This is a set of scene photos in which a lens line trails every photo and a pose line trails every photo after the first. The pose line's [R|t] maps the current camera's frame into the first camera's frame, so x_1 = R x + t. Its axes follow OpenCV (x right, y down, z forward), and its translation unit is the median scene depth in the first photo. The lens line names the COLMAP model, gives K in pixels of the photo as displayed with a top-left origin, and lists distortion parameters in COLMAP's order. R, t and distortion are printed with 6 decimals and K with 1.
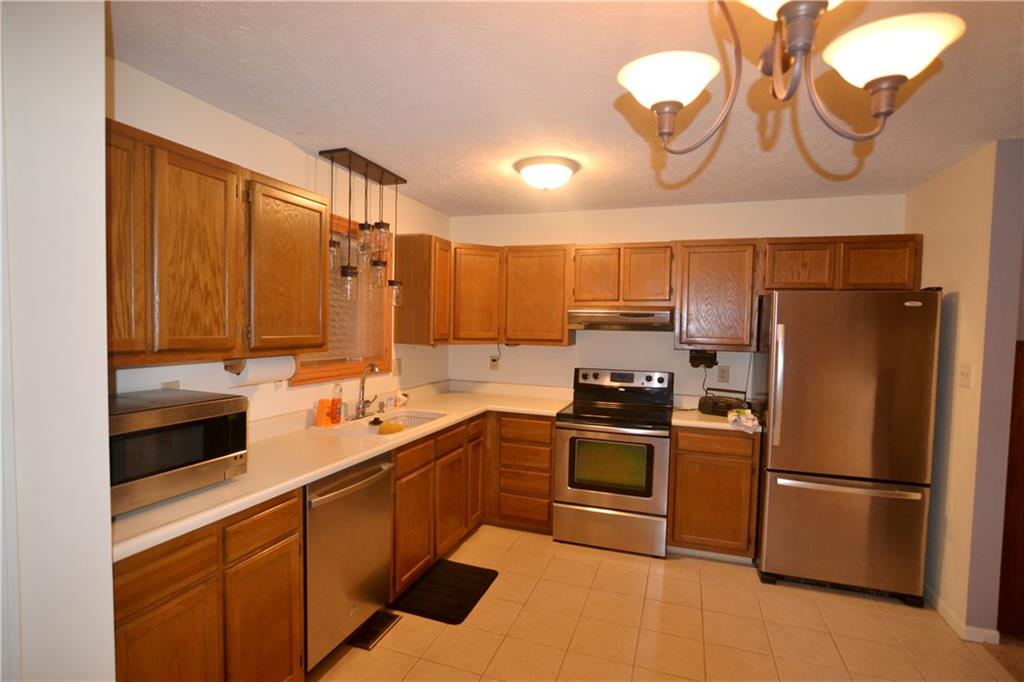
lens RADIAL K [[505.5, 0, 512.0], [0, 505.5, 341.0], [0, 0, 1]] dist [-0.044950, 0.020118]
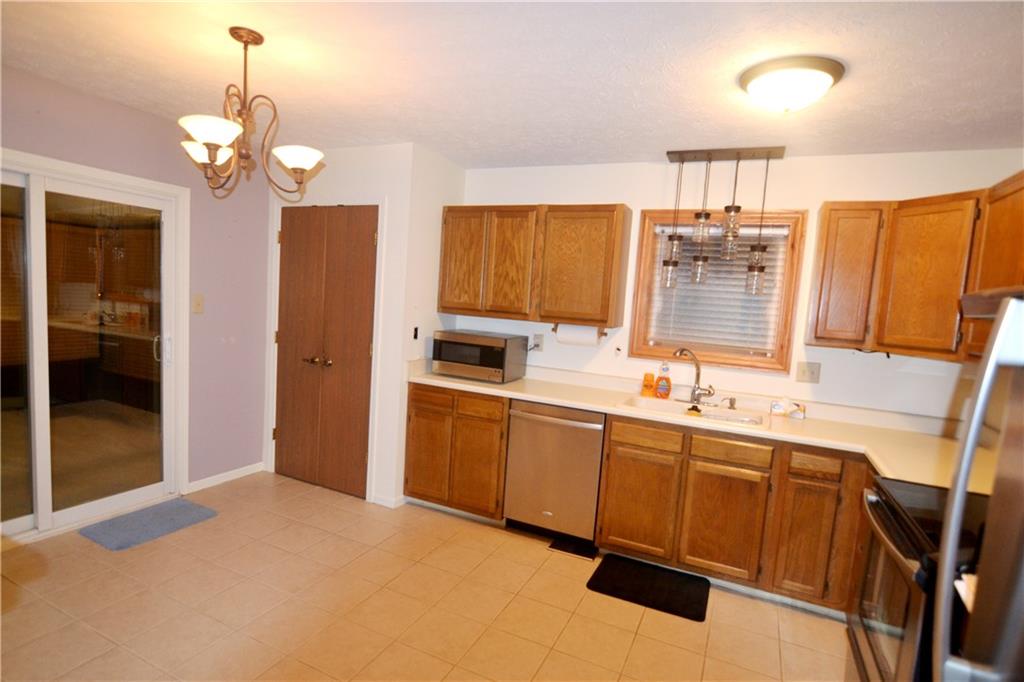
lens RADIAL K [[534.7, 0, 509.2], [0, 534.7, 347.4], [0, 0, 1]] dist [-0.026945, 0.013344]
pose [[-0.104234, 0.064611, -0.992452, 0.796930], [-0.104772, 0.991622, 0.075561, -0.002941], [0.989019, 0.111857, -0.096592, 0.712583]]
